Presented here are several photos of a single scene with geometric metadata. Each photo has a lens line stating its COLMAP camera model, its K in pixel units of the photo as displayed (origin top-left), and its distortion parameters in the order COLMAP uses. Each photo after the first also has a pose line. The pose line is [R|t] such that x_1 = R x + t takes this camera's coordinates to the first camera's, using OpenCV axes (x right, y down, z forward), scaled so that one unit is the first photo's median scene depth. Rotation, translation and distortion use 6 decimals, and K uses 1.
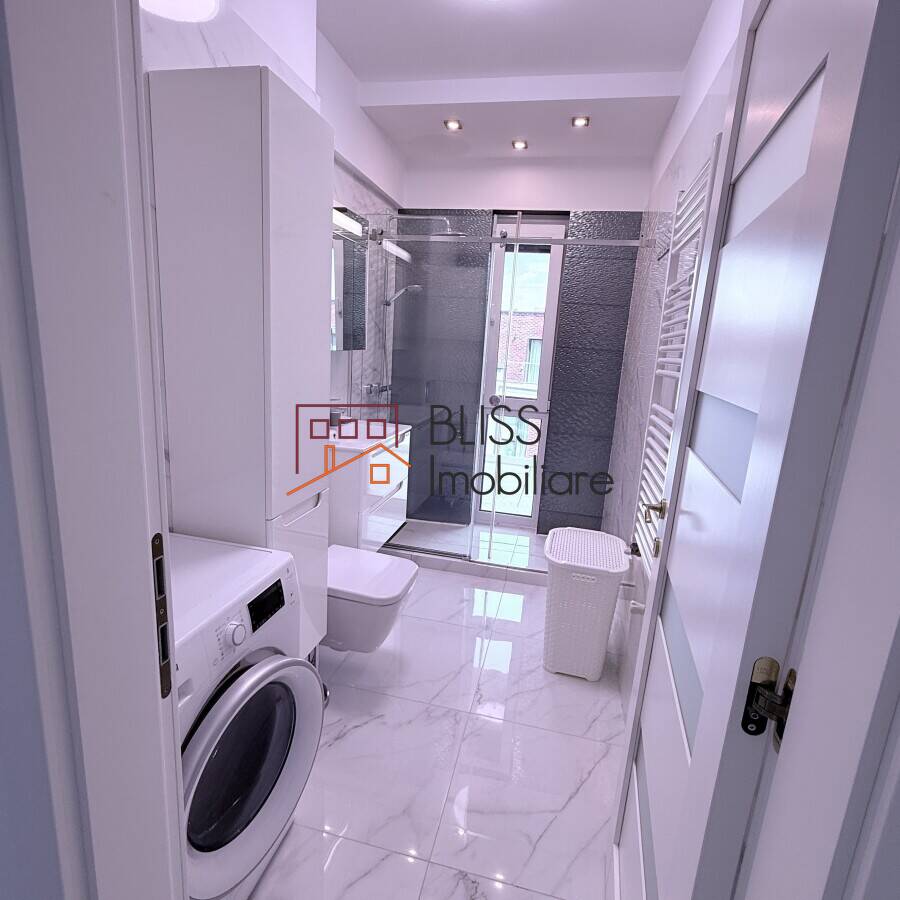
lens RADIAL K [[517.5, 0, 452.3], [0, 517.5, 451.4], [0, 0, 1]] dist [-0.003984, -0.000437]
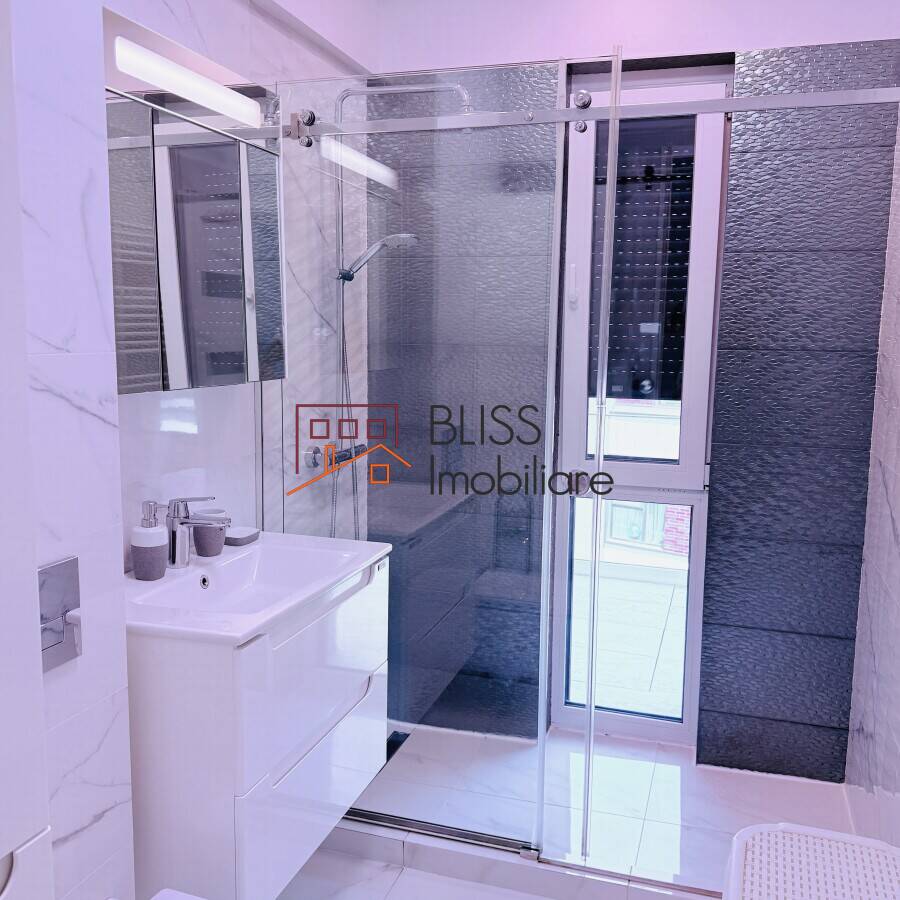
lens RADIAL K [[871.9, 0, 448.8], [0, 871.9, 450.8], [0, 0, 1]] dist [0.026901, 0.000000]
pose [[0.994574, -0.037293, -0.097122, 0.038393], [0.029438, 0.996272, -0.081087, -0.058651], [0.099784, 0.077788, 0.991964, 0.229974]]
